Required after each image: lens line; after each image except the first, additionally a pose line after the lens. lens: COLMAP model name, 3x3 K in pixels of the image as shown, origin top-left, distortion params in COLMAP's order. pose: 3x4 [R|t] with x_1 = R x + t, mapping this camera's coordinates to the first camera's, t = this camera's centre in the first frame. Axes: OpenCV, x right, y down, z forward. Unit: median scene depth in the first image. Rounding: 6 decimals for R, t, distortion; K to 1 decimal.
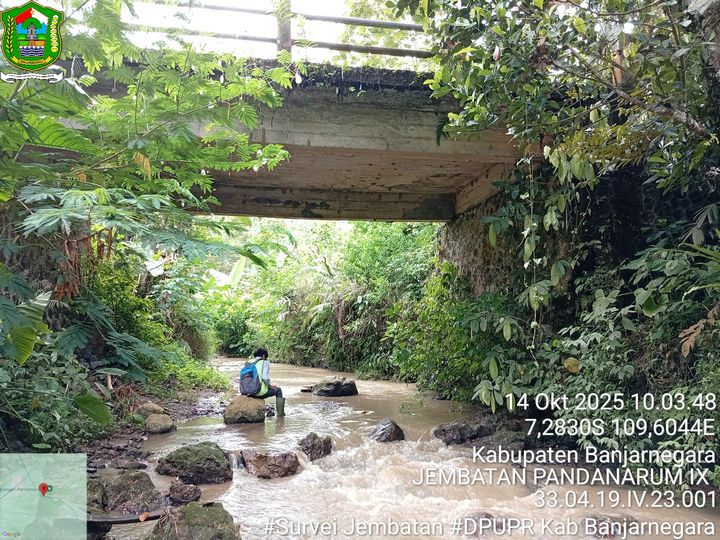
lens RADIAL K [[553.9, 0, 357.4], [0, 553.9, 268.7], [0, 0, 1]] dist [0.097472, -0.209671]
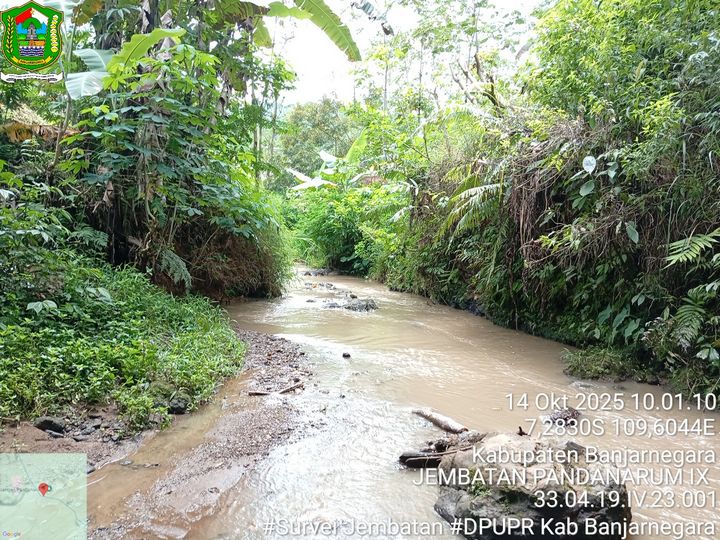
lens RADIAL K [[552.1, 0, 360.0], [0, 552.1, 270.0], [0, 0, 1]] dist [0.122265, -0.247876]
pose [[0.965316, 0.048315, -0.256577, -0.243382], [-0.005004, 0.985972, 0.166837, 0.344738], [0.261038, -0.159767, 0.952016, 3.300752]]
